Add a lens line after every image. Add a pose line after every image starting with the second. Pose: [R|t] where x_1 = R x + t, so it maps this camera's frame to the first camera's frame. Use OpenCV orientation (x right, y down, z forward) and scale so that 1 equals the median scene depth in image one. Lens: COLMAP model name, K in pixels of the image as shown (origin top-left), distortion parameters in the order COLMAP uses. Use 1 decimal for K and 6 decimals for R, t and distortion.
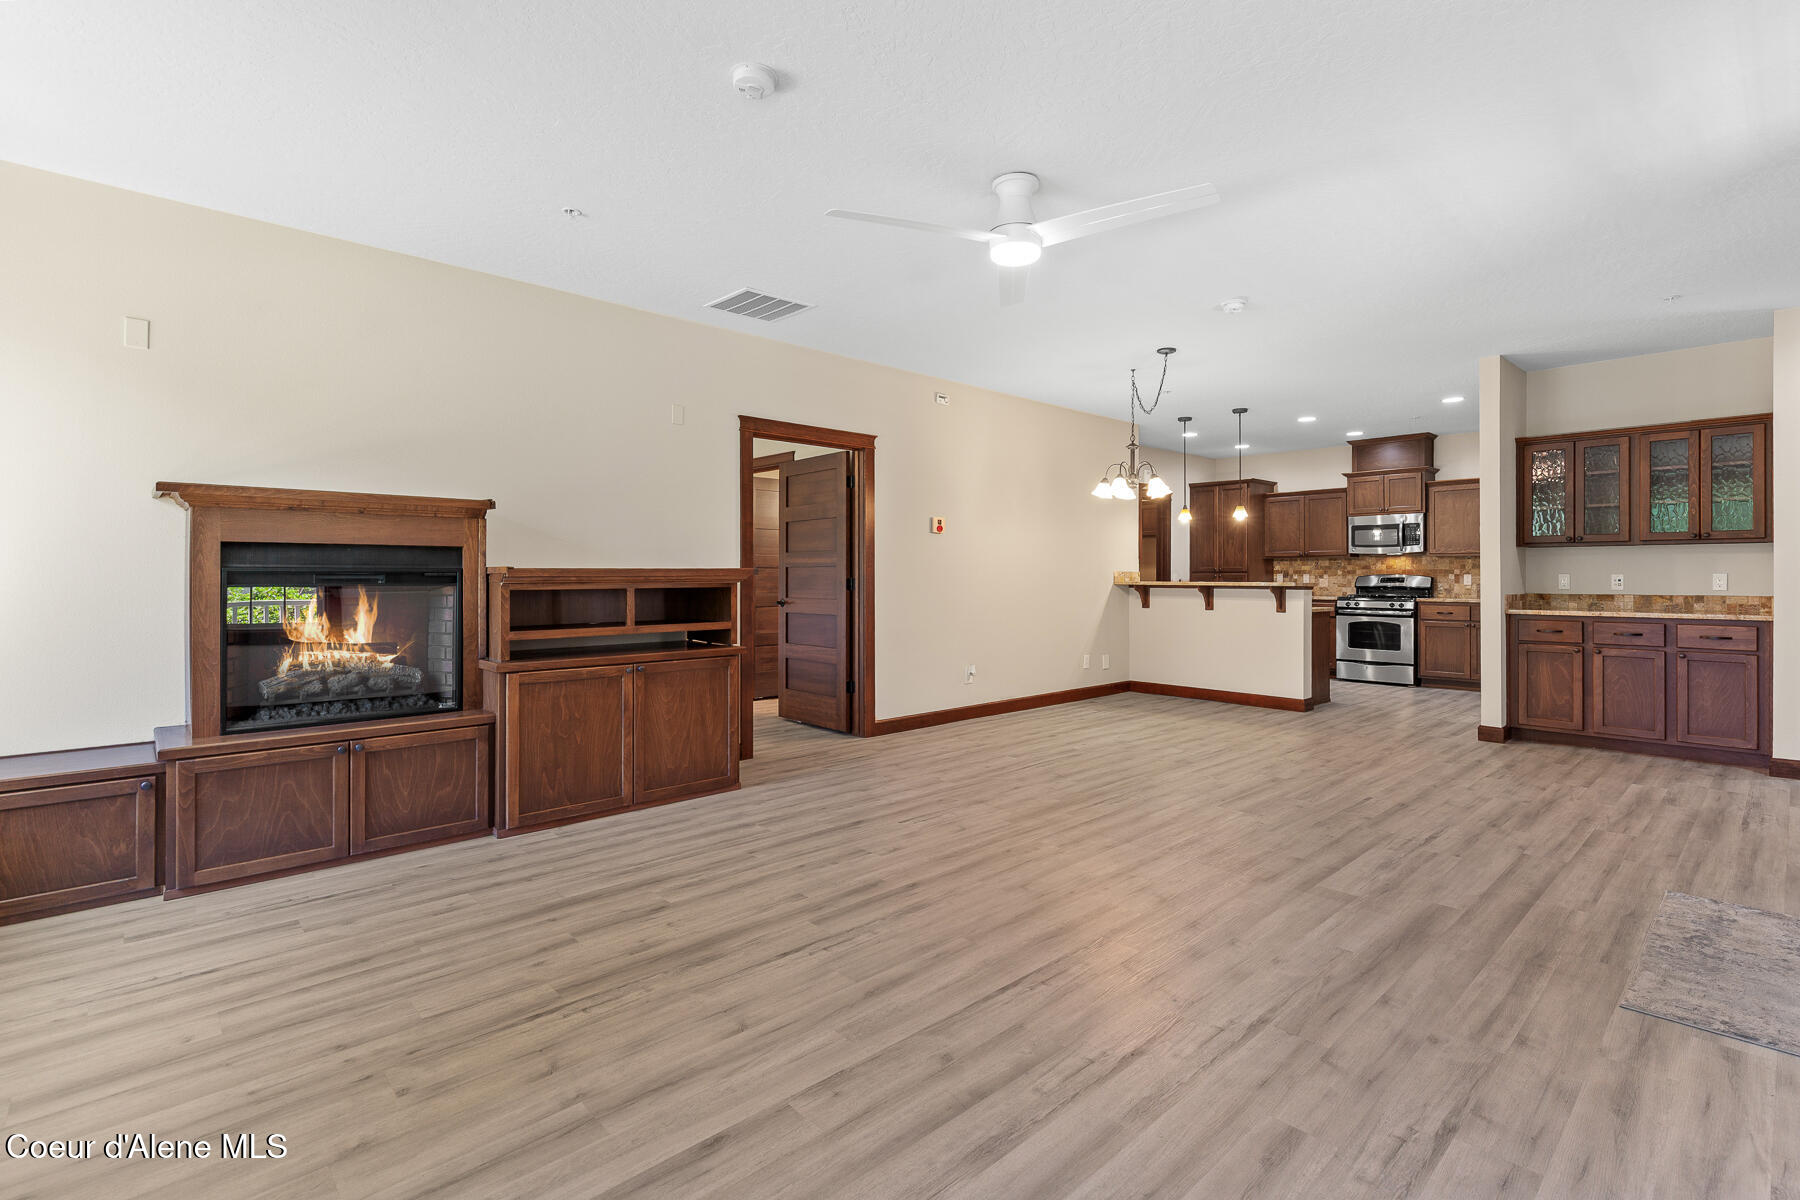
lens RADIAL K [[838.1, 0, 907.6], [0, 838.1, 576.9], [0, 0, 1]] dist [0.001956, -0.000425]
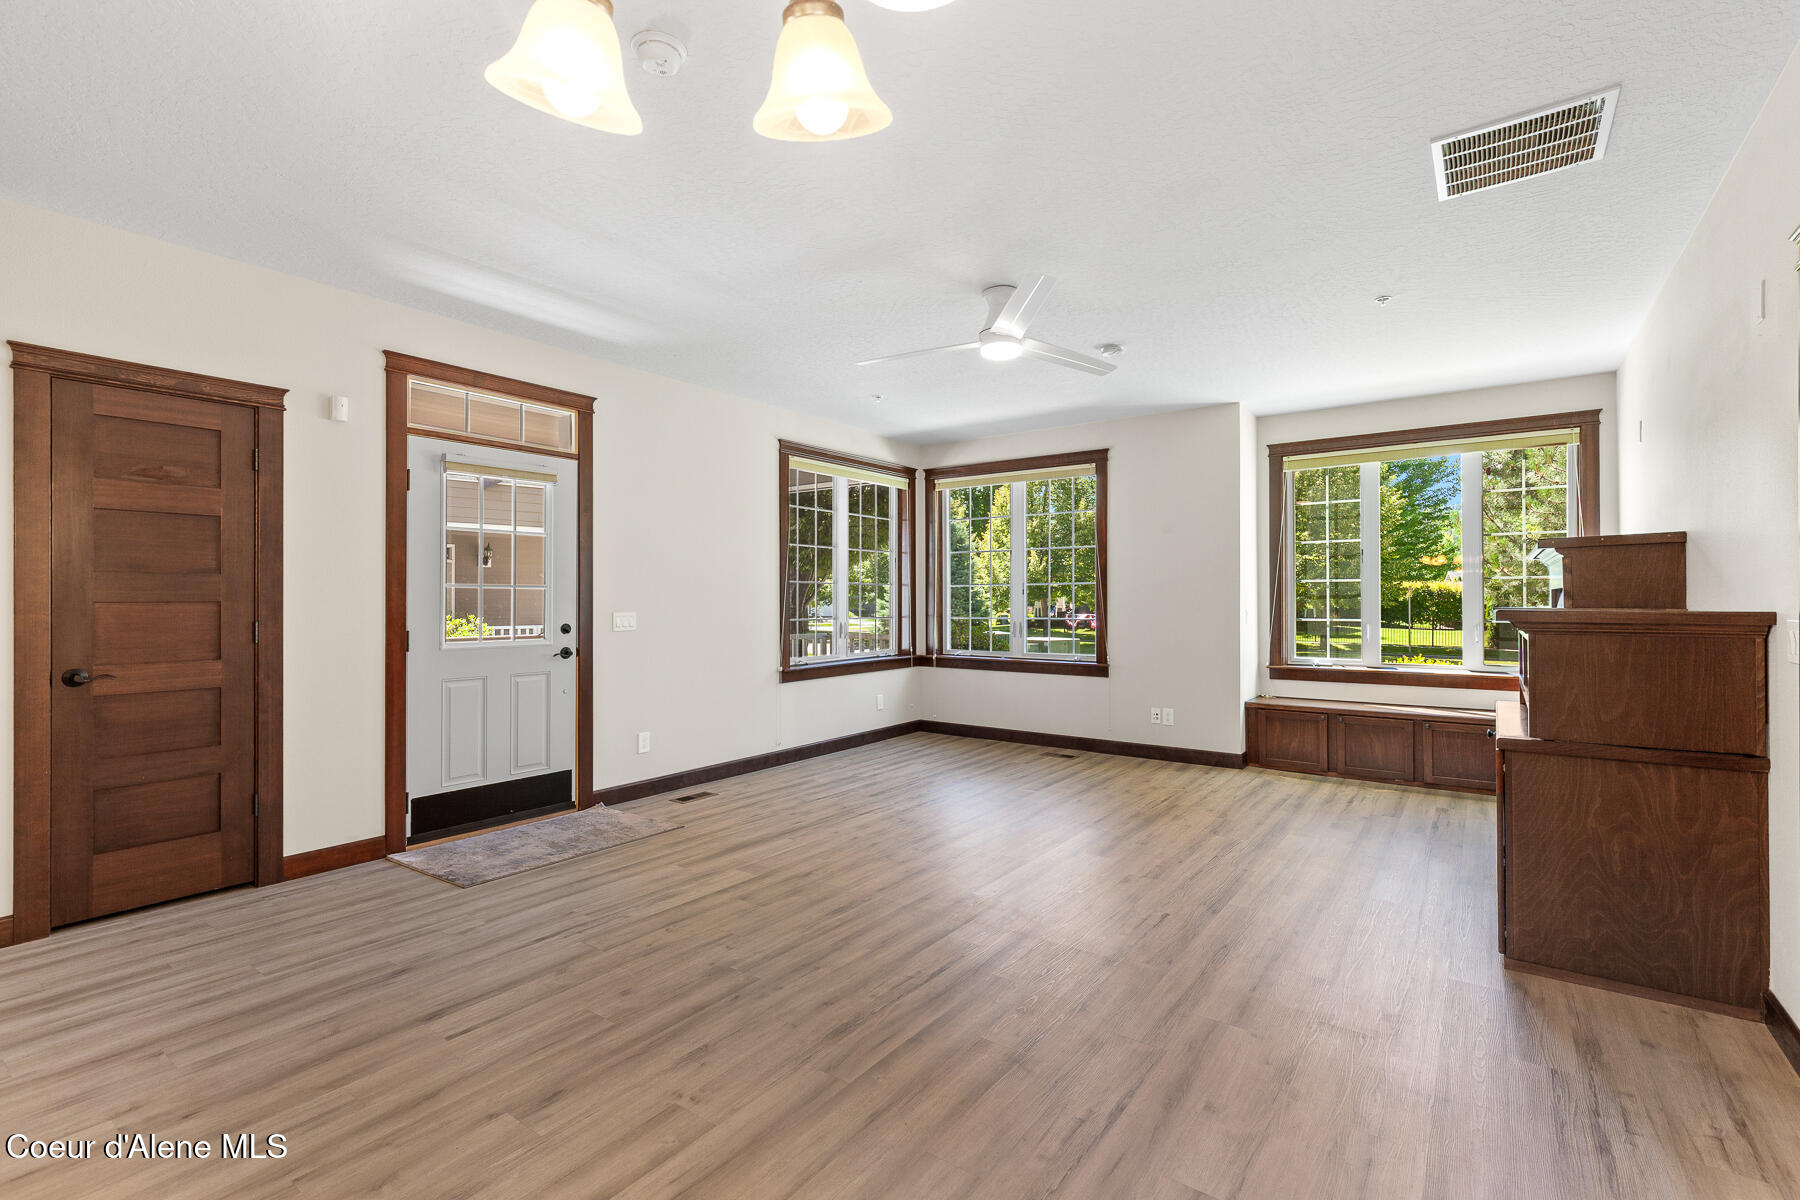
lens RADIAL K [[806.8, 0, 900.0], [0, 806.8, 600.0], [0, 0, 1]] dist [0.002099, 0.000012]
pose [[-0.982347, 0.002548, -0.187049, 0.218938], [0.002509, 0.999997, 0.000447, -0.011928], [0.187049, -0.000030, -0.982351, 0.945496]]
